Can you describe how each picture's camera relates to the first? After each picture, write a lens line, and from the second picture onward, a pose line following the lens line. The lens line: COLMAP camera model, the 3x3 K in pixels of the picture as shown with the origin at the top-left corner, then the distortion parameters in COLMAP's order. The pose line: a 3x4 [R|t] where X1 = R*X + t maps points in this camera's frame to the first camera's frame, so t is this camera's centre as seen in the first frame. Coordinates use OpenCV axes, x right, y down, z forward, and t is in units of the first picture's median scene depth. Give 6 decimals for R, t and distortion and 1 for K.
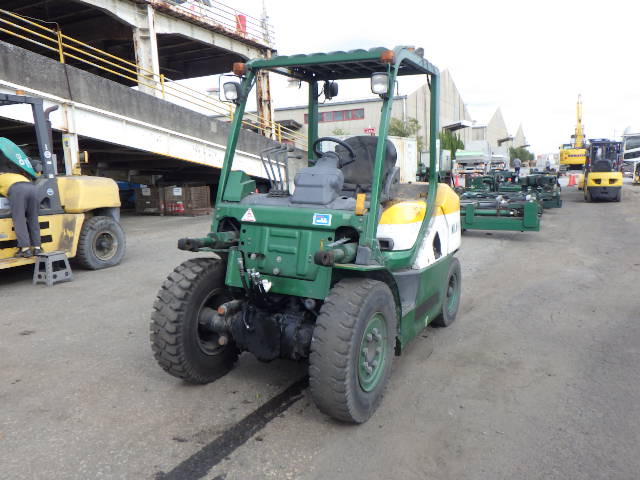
lens RADIAL K [[529.0, 0, 318.5], [0, 529.0, 241.5], [0, 0, 1]] dist [-0.000823, -0.007487]
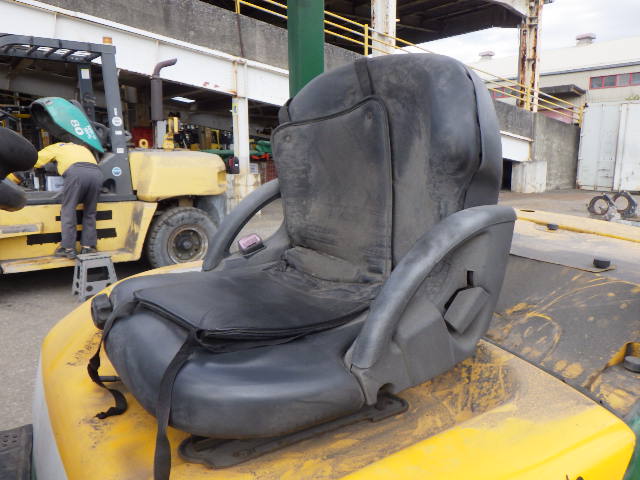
lens RADIAL K [[529.0, 0, 318.5], [0, 529.0, 240.3], [0, 0, 1]] dist [-0.000823, -0.007487]
pose [[0.876669, 0.120196, -0.465837, 0.070760], [-0.095341, 0.992489, 0.076659, -0.053061], [0.471552, -0.022791, 0.881544, 0.303277]]
